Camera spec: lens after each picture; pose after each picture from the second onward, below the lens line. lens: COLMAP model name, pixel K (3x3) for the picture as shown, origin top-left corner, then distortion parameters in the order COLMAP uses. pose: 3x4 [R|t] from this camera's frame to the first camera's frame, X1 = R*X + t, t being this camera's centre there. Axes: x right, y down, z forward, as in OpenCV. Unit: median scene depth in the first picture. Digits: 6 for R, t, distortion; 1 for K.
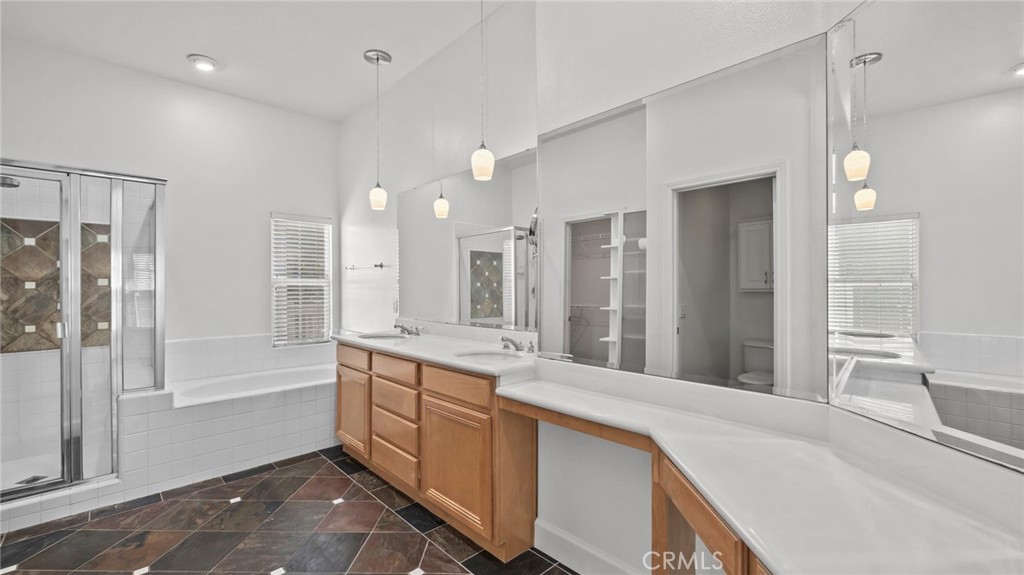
lens RADIAL K [[412.0, 0, 510.9], [0, 412.0, 291.0], [0, 0, 1]] dist [-0.000443, -0.000545]
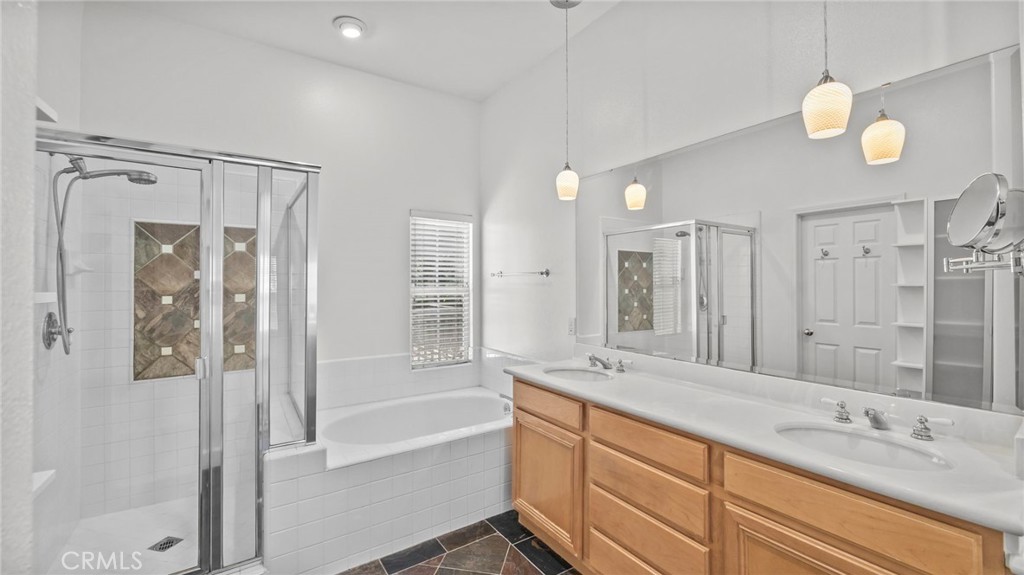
lens RADIAL K [[412.0, 0, 513.2], [0, 412.0, 283.5], [0, 0, 1]] dist [-0.000443, -0.000545]
pose [[0.986008, 0.001208, -0.166692, -0.309204], [-0.002953, 0.999943, -0.010223, -0.040895], [0.166671, 0.010573, 0.985956, 0.268909]]
